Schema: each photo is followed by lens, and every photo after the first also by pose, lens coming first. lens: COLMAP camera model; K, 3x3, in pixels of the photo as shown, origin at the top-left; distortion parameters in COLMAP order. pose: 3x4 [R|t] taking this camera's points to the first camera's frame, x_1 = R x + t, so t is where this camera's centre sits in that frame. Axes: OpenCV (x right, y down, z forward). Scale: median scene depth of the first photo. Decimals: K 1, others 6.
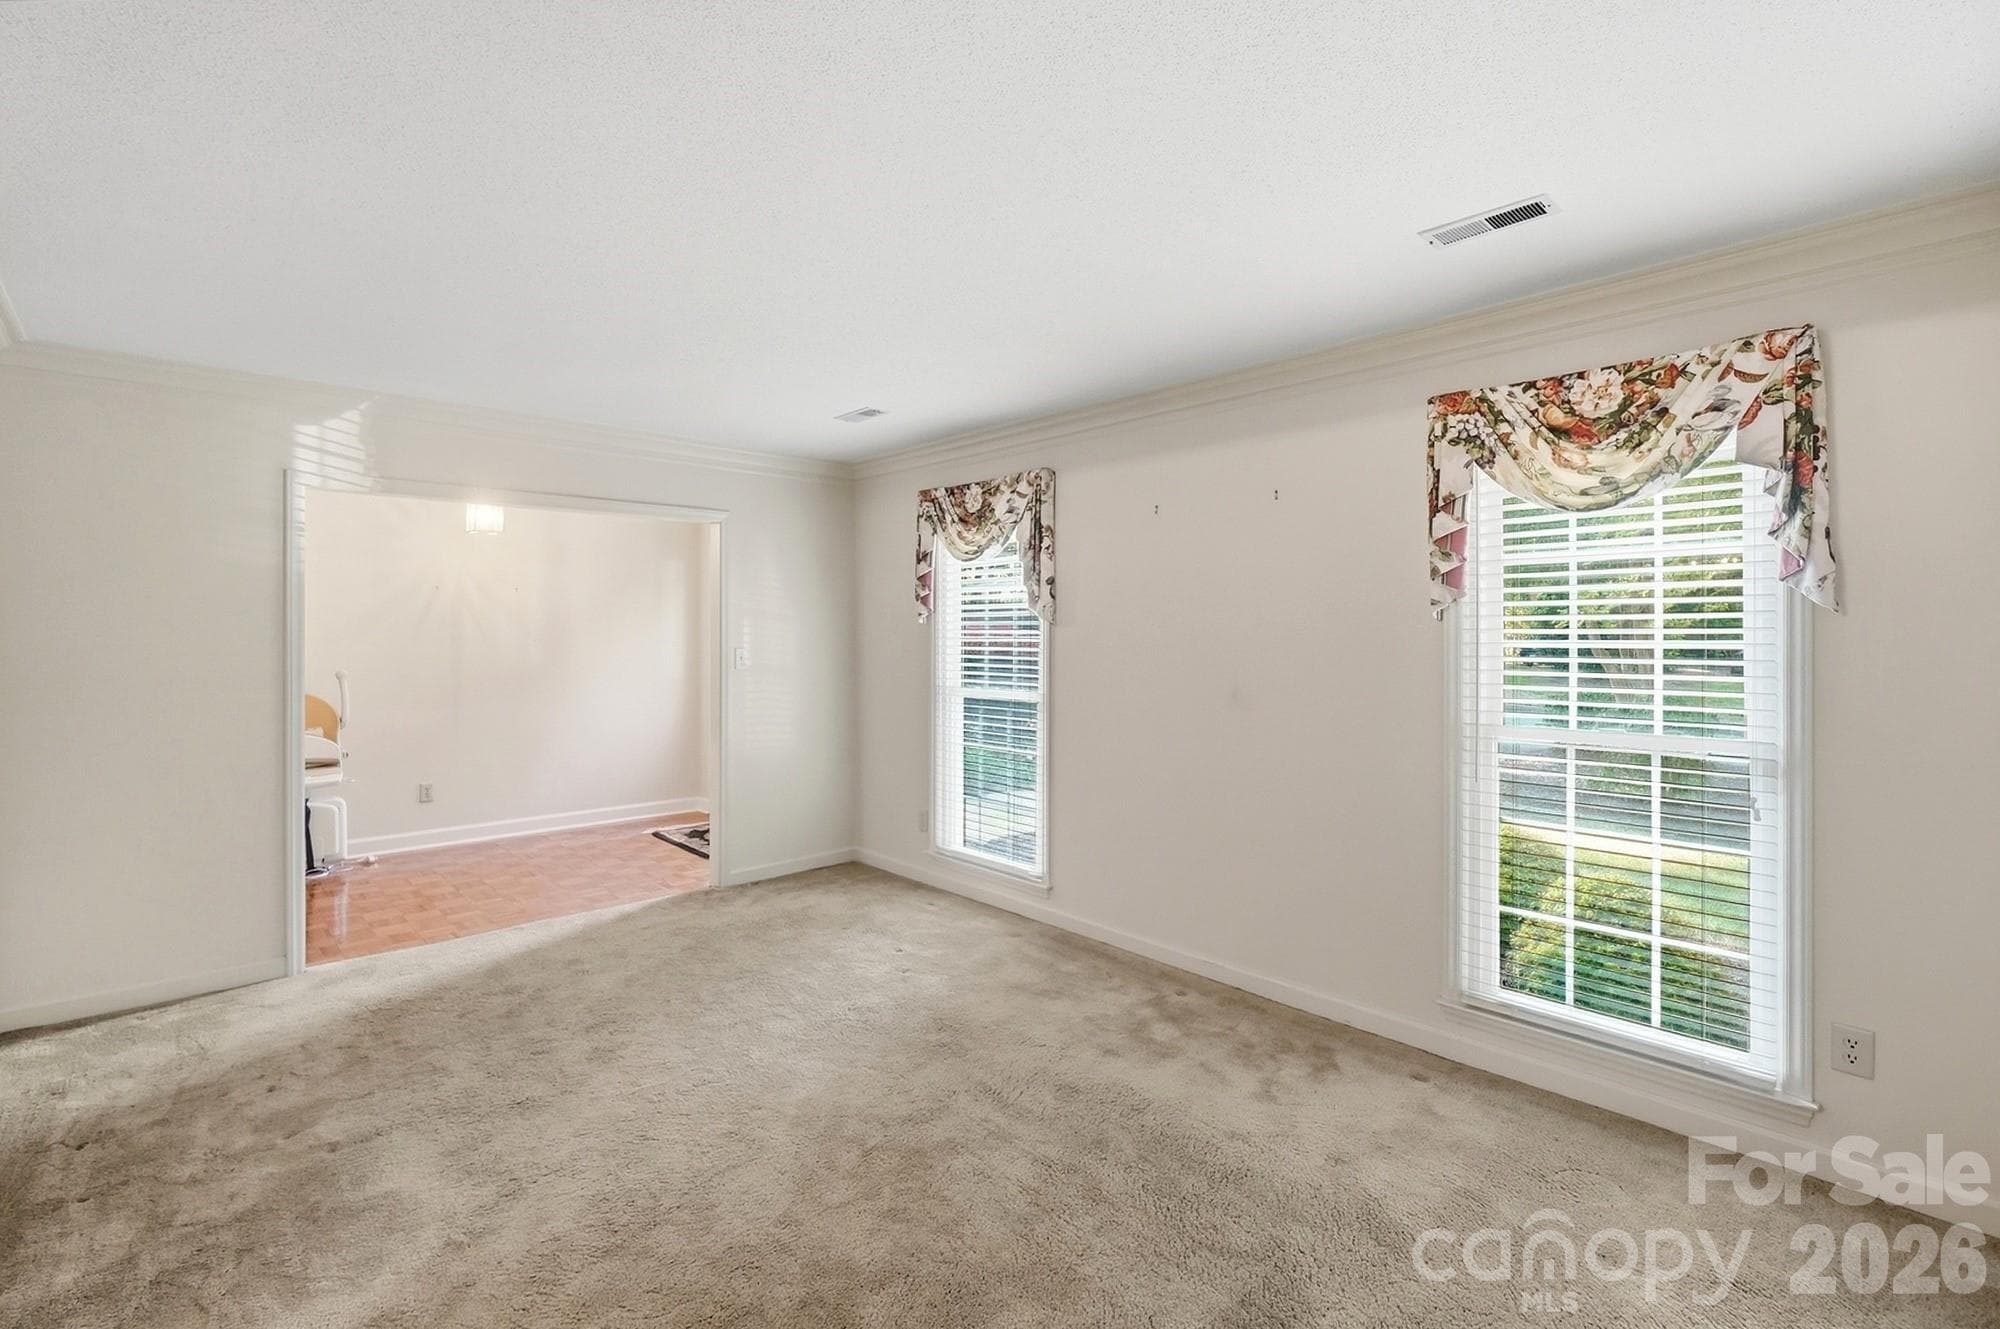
lens RADIAL K [[863.6, 0, 1006.6], [0, 863.6, 649.1], [0, 0, 1]] dist [-0.008809, -0.000080]
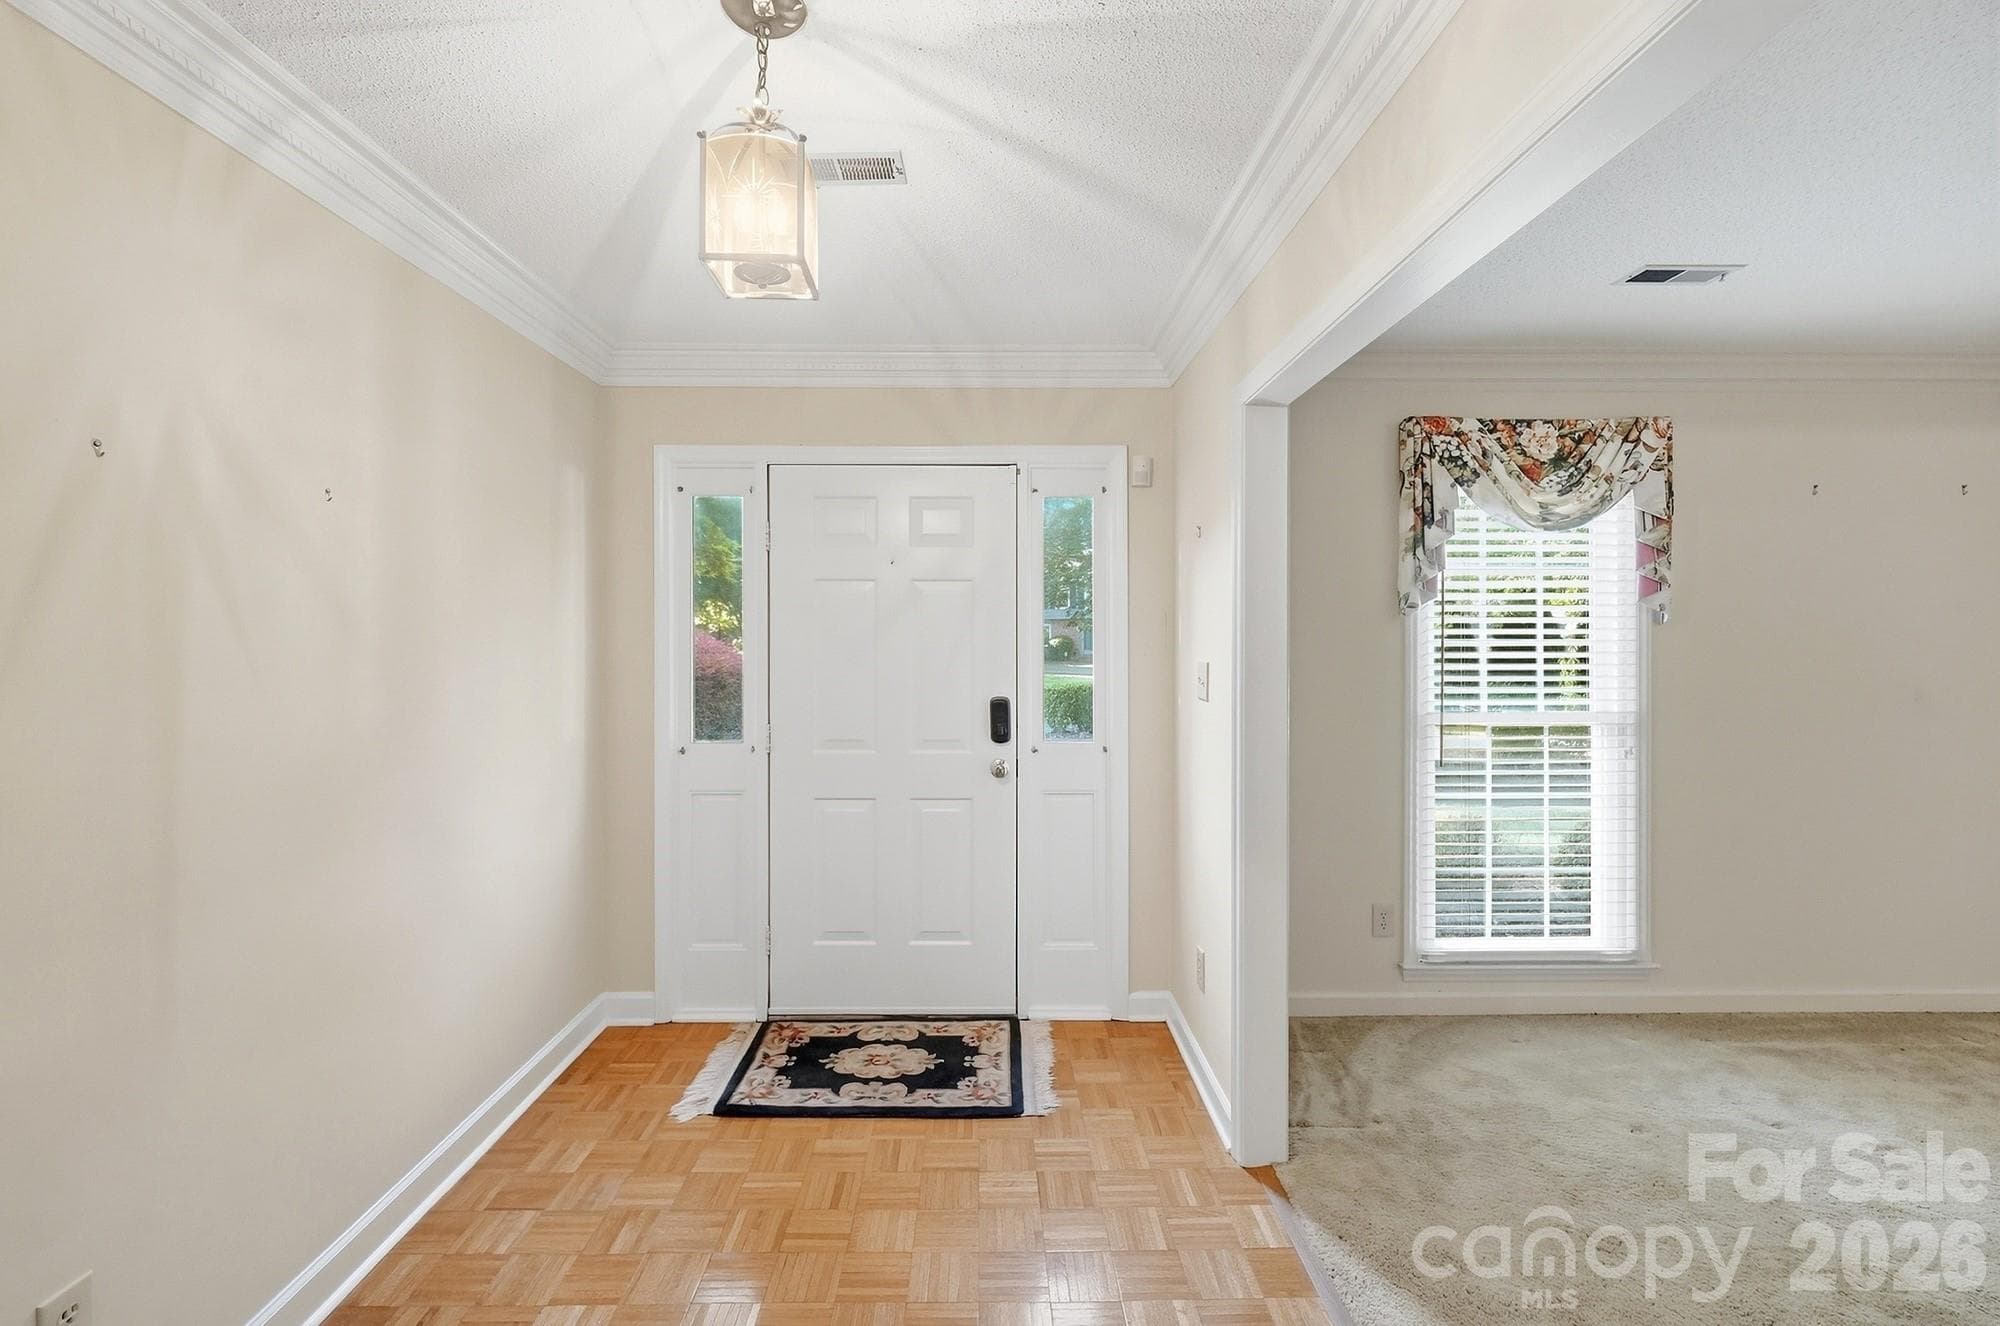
lens RADIAL K [[863.6, 0, 997.4], [0, 863.6, 636.8], [0, 0, 1]] dist [-0.008809, -0.000080]
pose [[0.641003, -0.002418, 0.767534, -0.835774], [0.001307, 0.999997, 0.002059, -0.018137], [-0.767537, -0.000316, 0.641005, 0.867165]]
